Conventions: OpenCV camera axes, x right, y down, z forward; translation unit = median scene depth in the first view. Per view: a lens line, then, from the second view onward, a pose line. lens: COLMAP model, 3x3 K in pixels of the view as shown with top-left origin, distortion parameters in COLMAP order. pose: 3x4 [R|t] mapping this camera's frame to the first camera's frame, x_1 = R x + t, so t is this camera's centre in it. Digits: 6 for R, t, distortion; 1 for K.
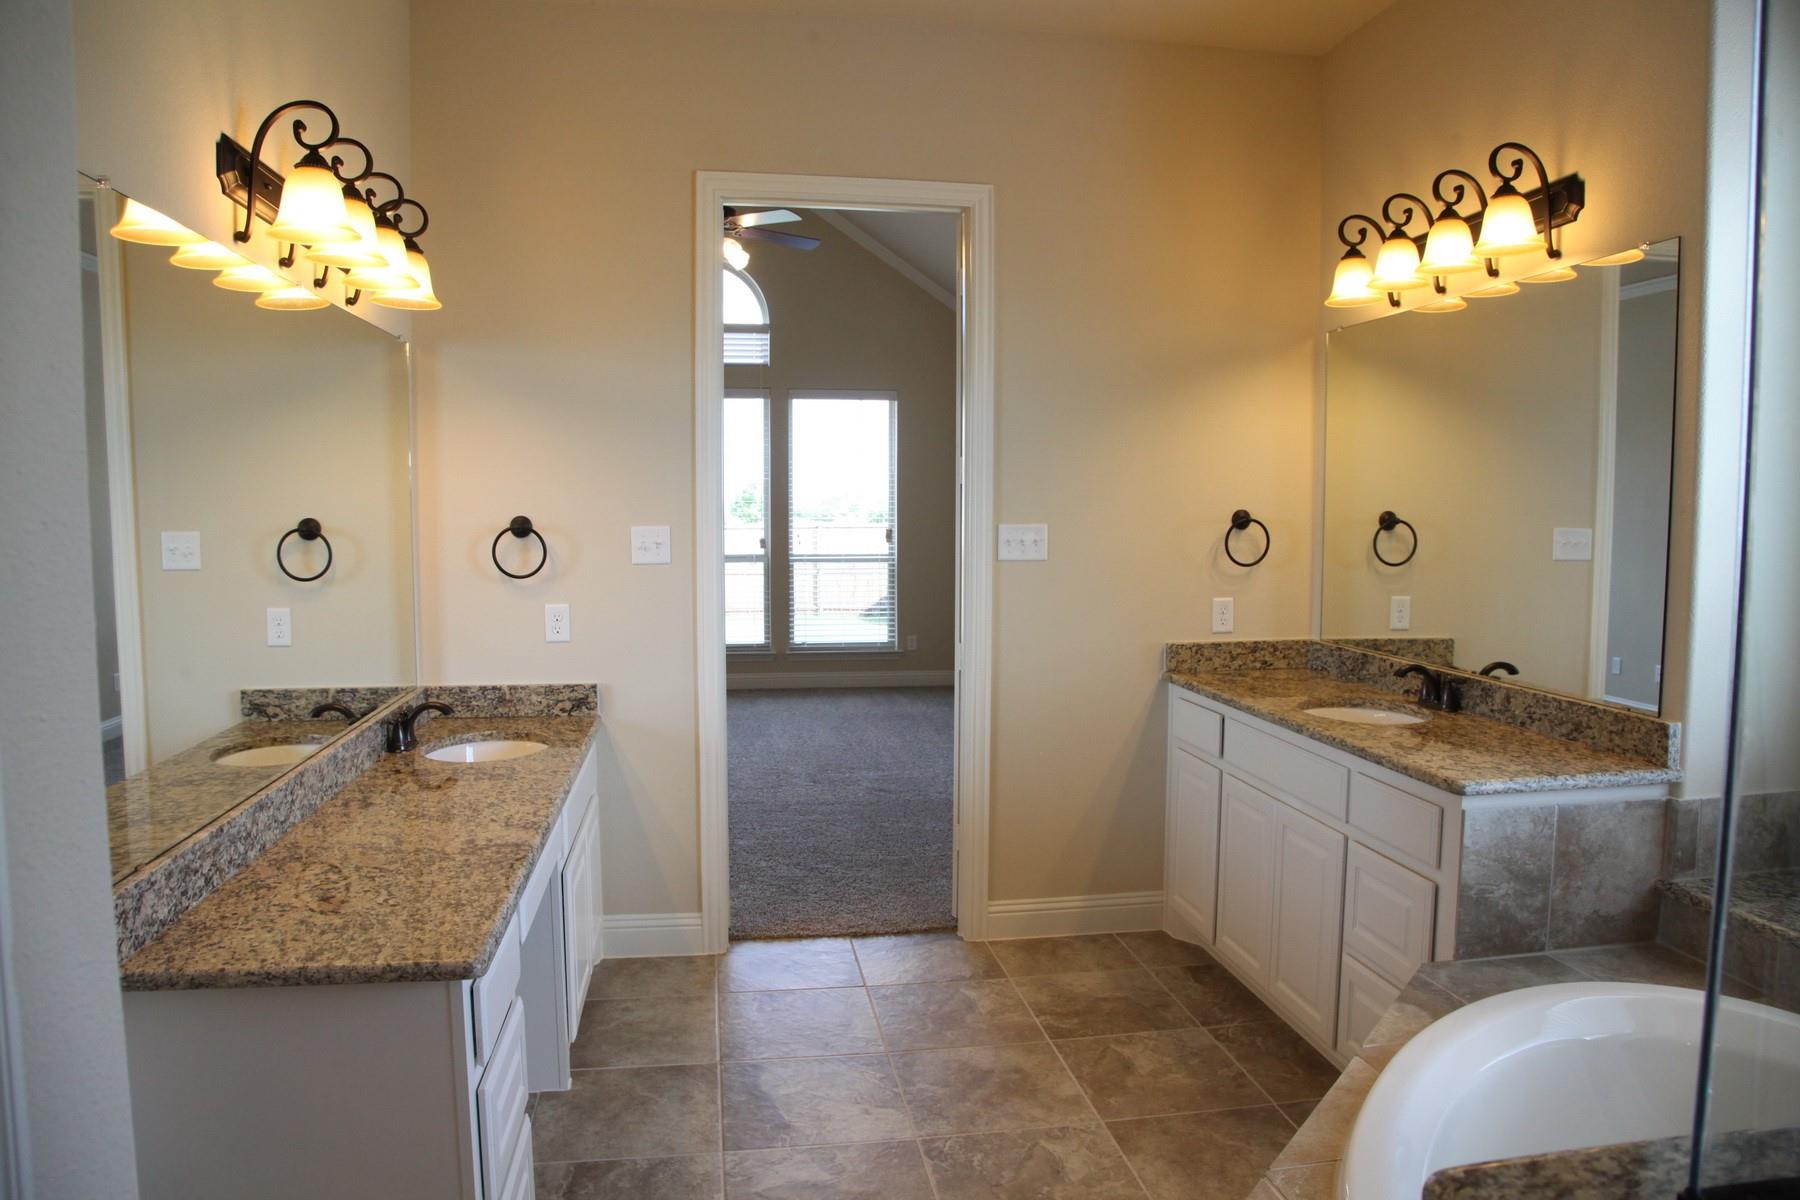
lens RADIAL K [[1248.8, 0, 906.1], [0, 1248.8, 599.2], [0, 0, 1]] dist [-0.009879, -0.002003]
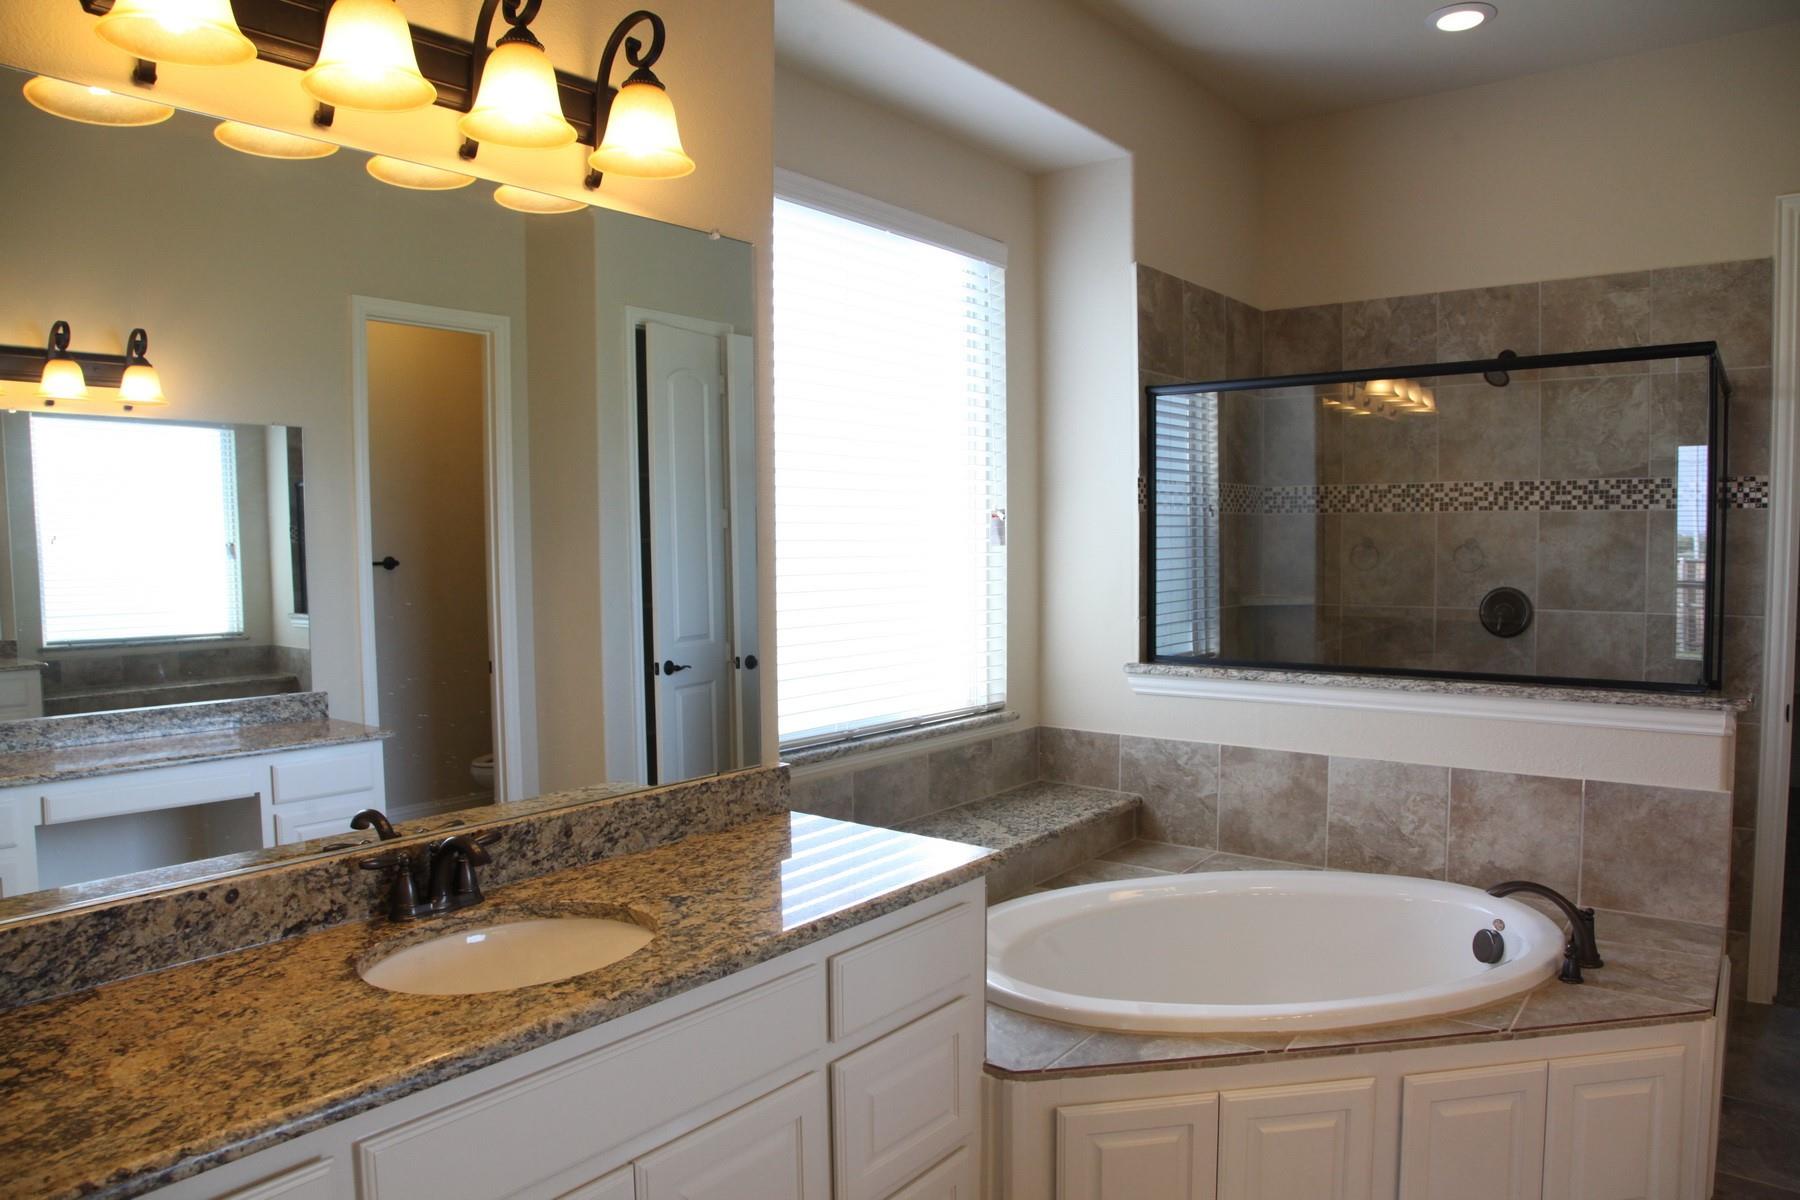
lens RADIAL K [[1233.5, 0, 917.8], [0, 1233.5, 601.3], [0, 0, 1]] dist [-0.138404, 0.074749]
pose [[-0.693009, -0.036006, 0.720029, -0.114751], [0.061433, 0.992170, 0.108743, -0.112033], [-0.718307, 0.119593, -0.685371, 1.476413]]
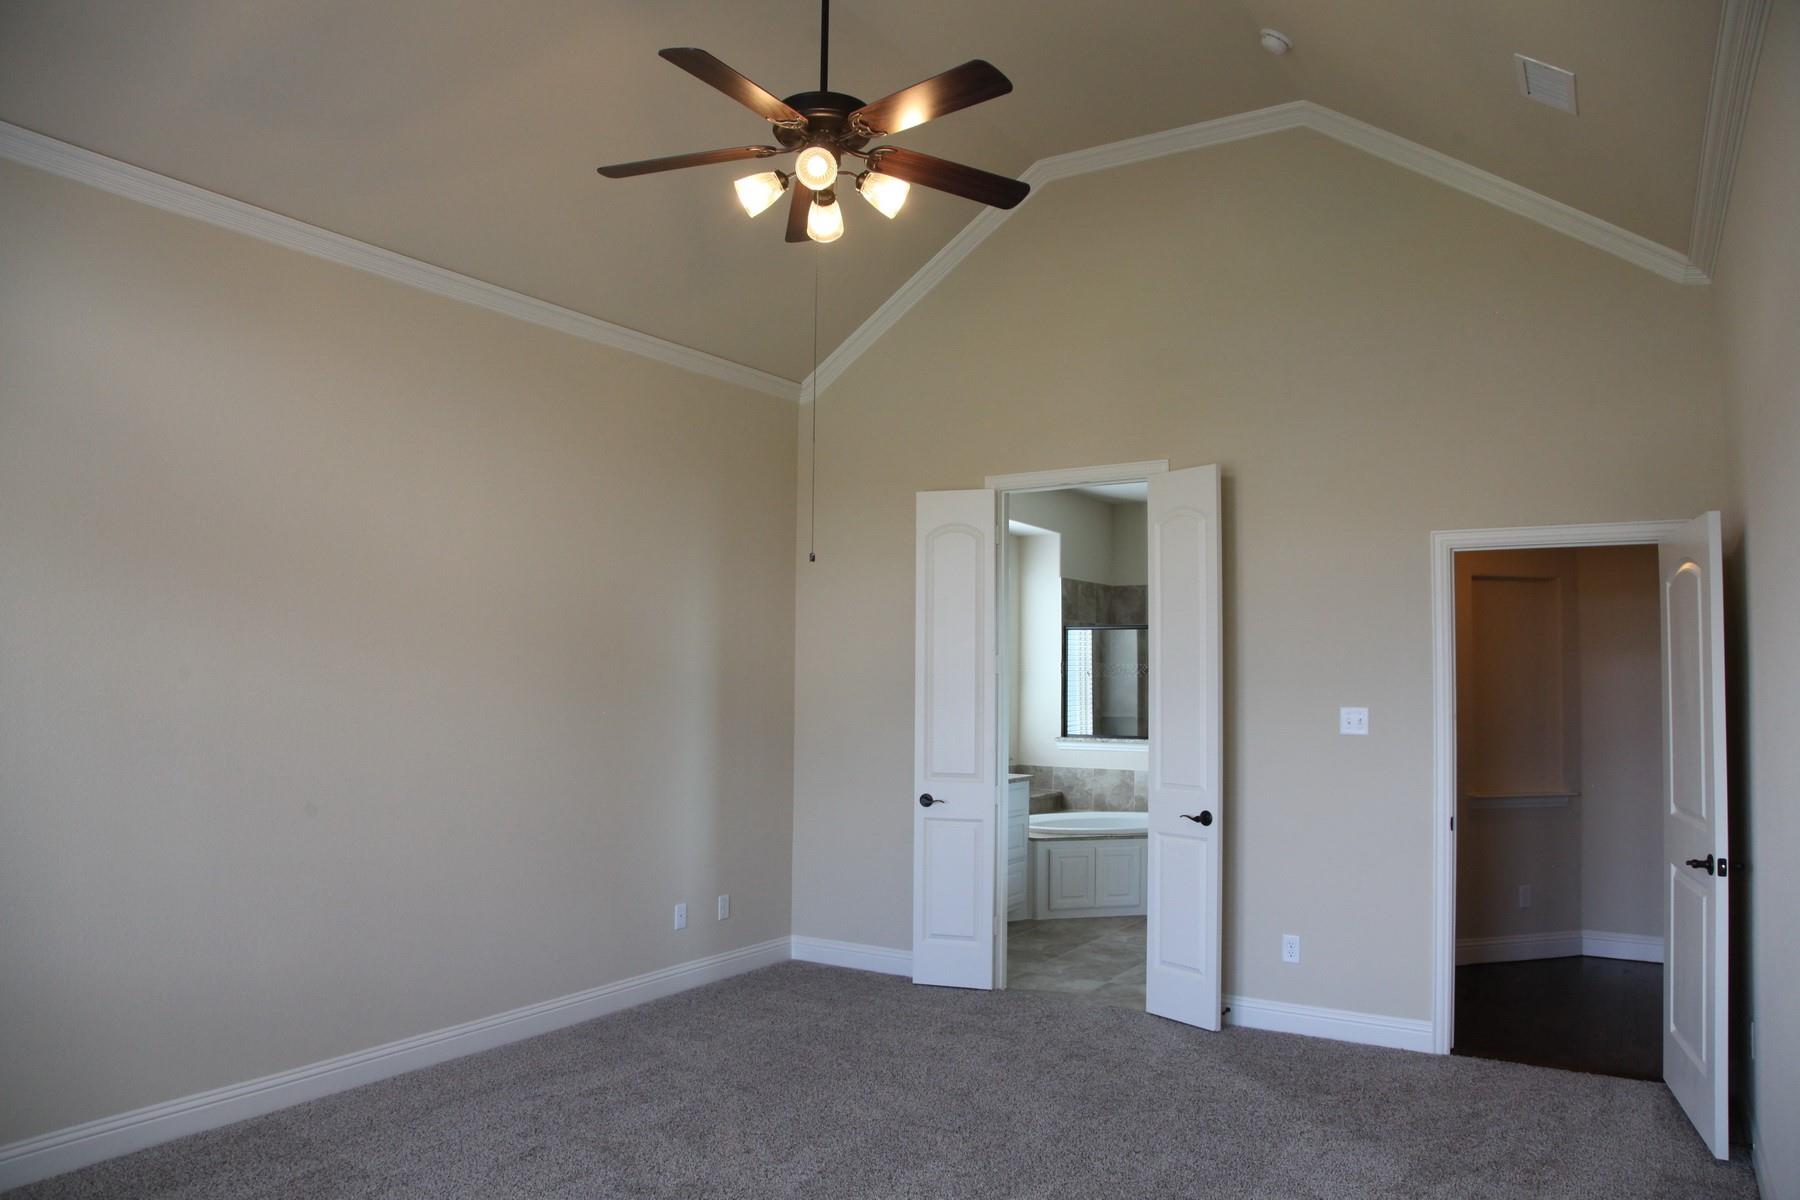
lens RADIAL K [[1233.5, 0, 909.2], [0, 1233.5, 593.7], [0, 0, 1]] dist [-0.138404, 0.074749]
pose [[-0.757583, 0.028942, 0.652097, -1.224111], [0.040590, 0.999172, 0.002810, -0.304675], [-0.651475, 0.028598, -0.758131, 3.225766]]
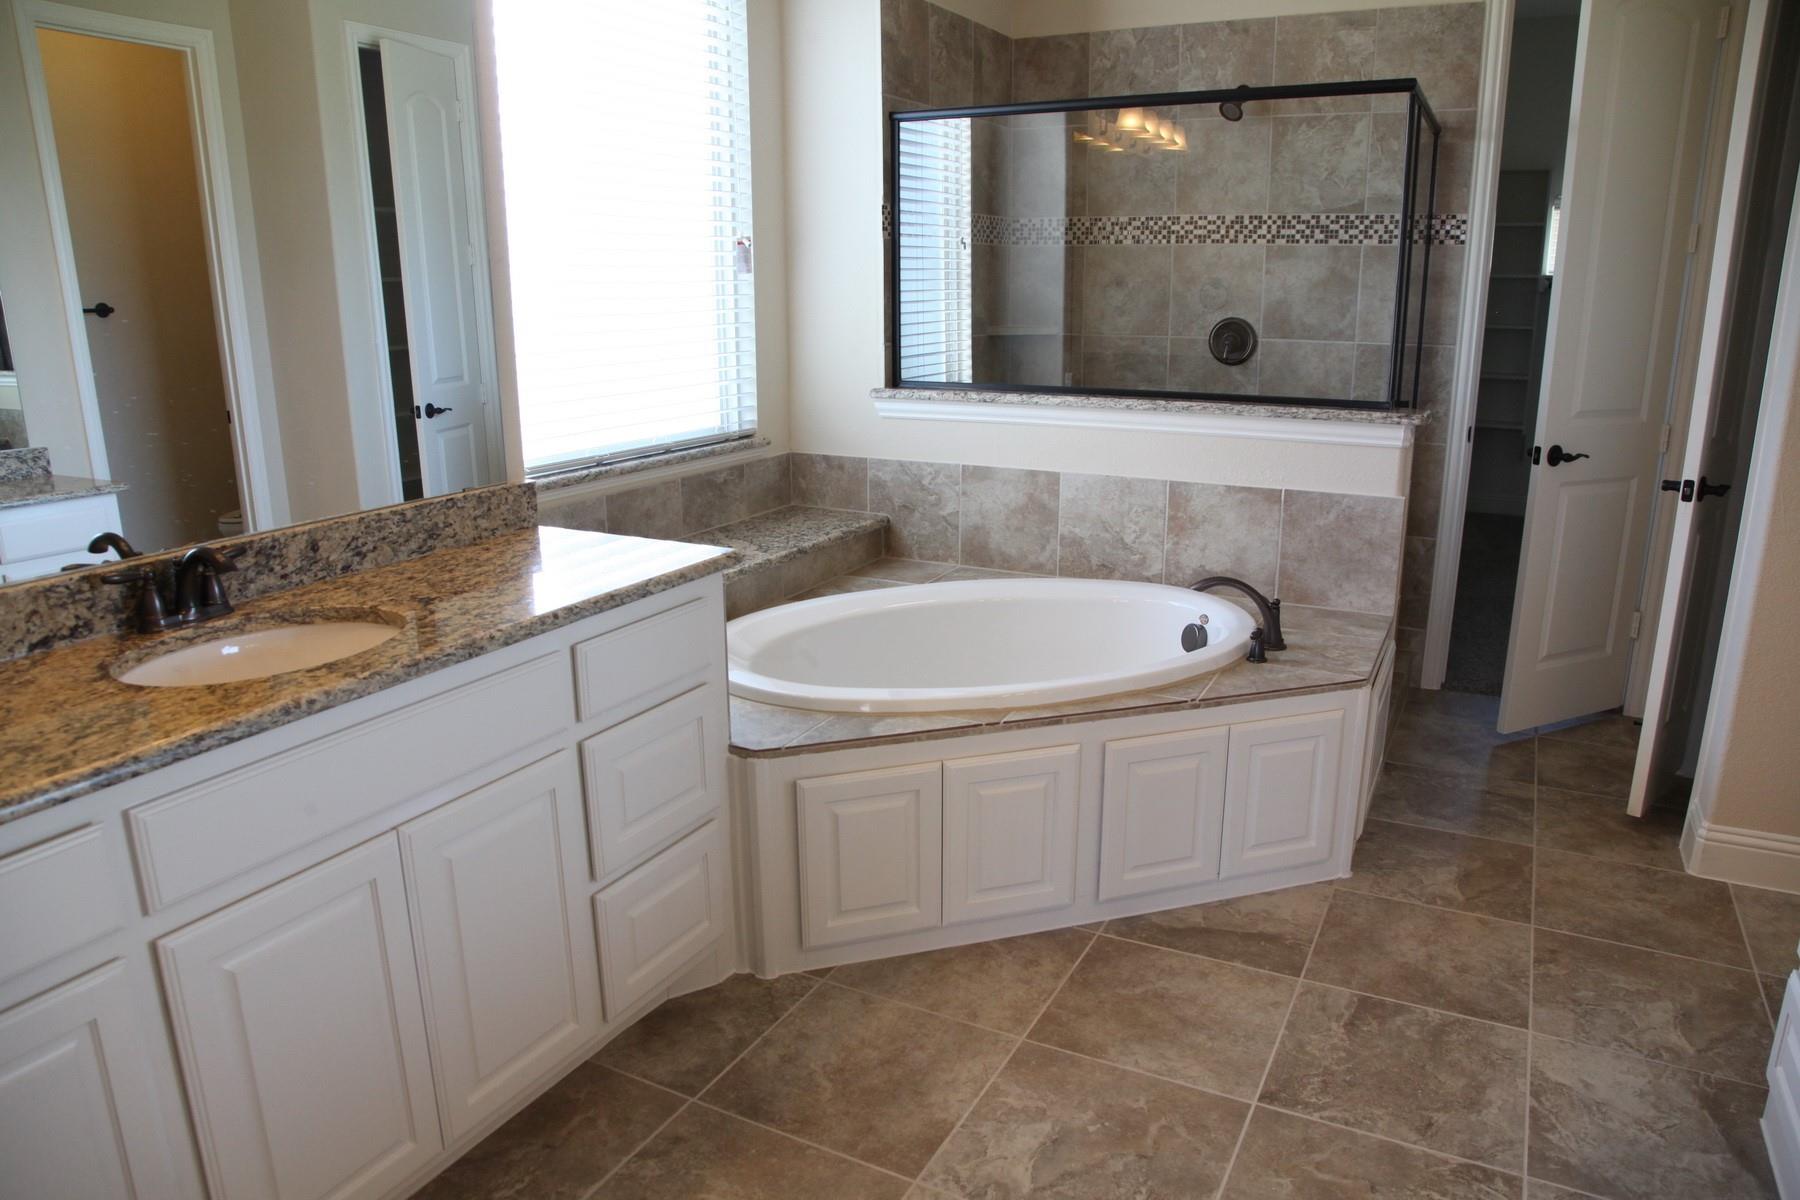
lens RADIAL K [[1233.5, 0, 914.4], [0, 1233.5, 619.3], [0, 0, 1]] dist [-0.138404, 0.074749]
pose [[-0.808848, -0.156313, 0.566861, -0.176364], [0.047095, 0.943702, 0.327427, -0.090593], [-0.586129, 0.291535, -0.755950, 1.499376]]
